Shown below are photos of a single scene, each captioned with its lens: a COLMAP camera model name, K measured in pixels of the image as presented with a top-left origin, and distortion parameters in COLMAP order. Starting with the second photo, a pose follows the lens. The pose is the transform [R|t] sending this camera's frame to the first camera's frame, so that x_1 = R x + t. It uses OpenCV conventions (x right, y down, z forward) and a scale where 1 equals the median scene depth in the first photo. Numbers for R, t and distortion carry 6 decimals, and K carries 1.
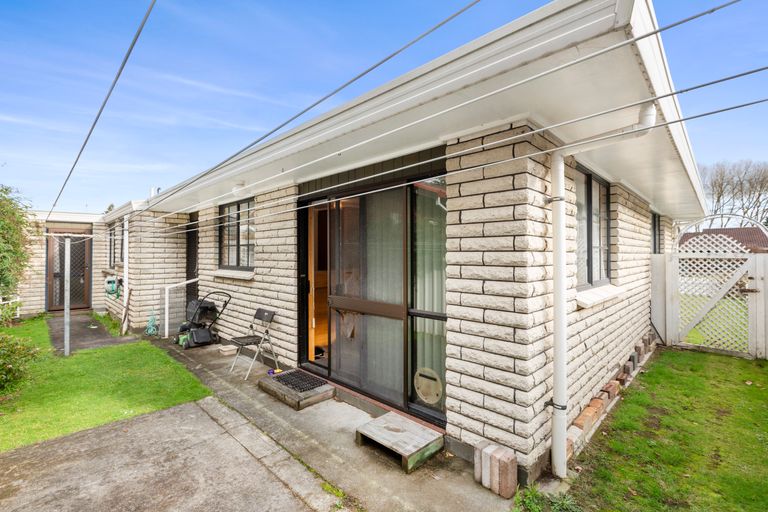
lens RADIAL K [[343.2, 0, 385.2], [0, 343.2, 251.0], [0, 0, 1]] dist [-0.000576, -0.000022]
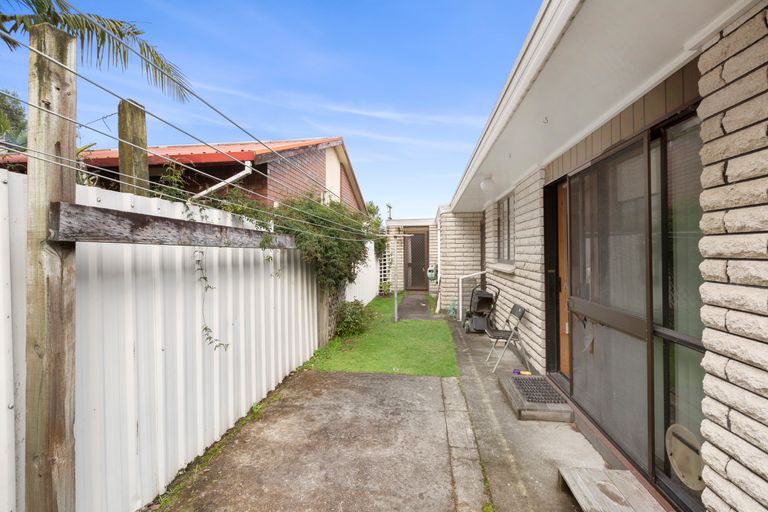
lens RADIAL K [[343.2, 0, 381.0], [0, 343.2, 248.0], [0, 0, 1]] dist [-0.000576, -0.000022]
pose [[0.606976, -0.007722, -0.794683, 0.277945], [0.009190, 0.999954, -0.002698, 0.017330], [0.794667, -0.005666, 0.607019, 0.195462]]
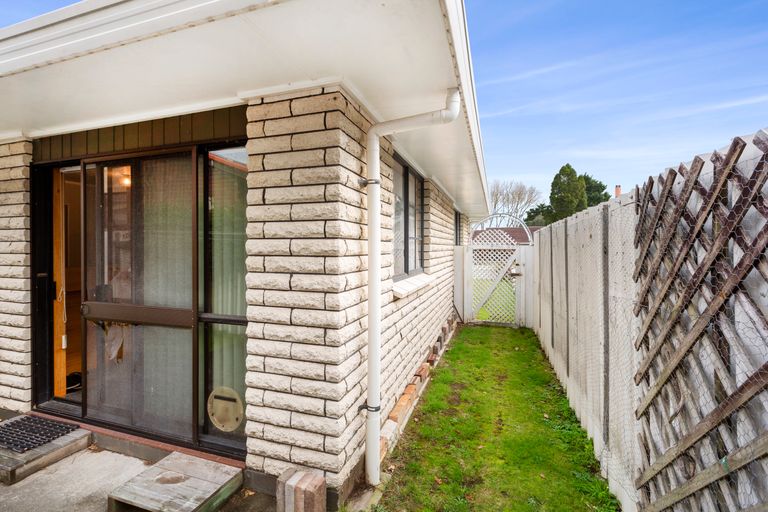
lens RADIAL K [[343.2, 0, 383.6], [0, 343.2, 246.9], [0, 0, 1]] dist [-0.000576, -0.000022]
pose [[0.896949, 0.001785, 0.442131, 0.099587], [-0.005690, 0.999956, 0.007506, 0.011260], [-0.442098, -0.009248, 0.896919, 0.132915]]
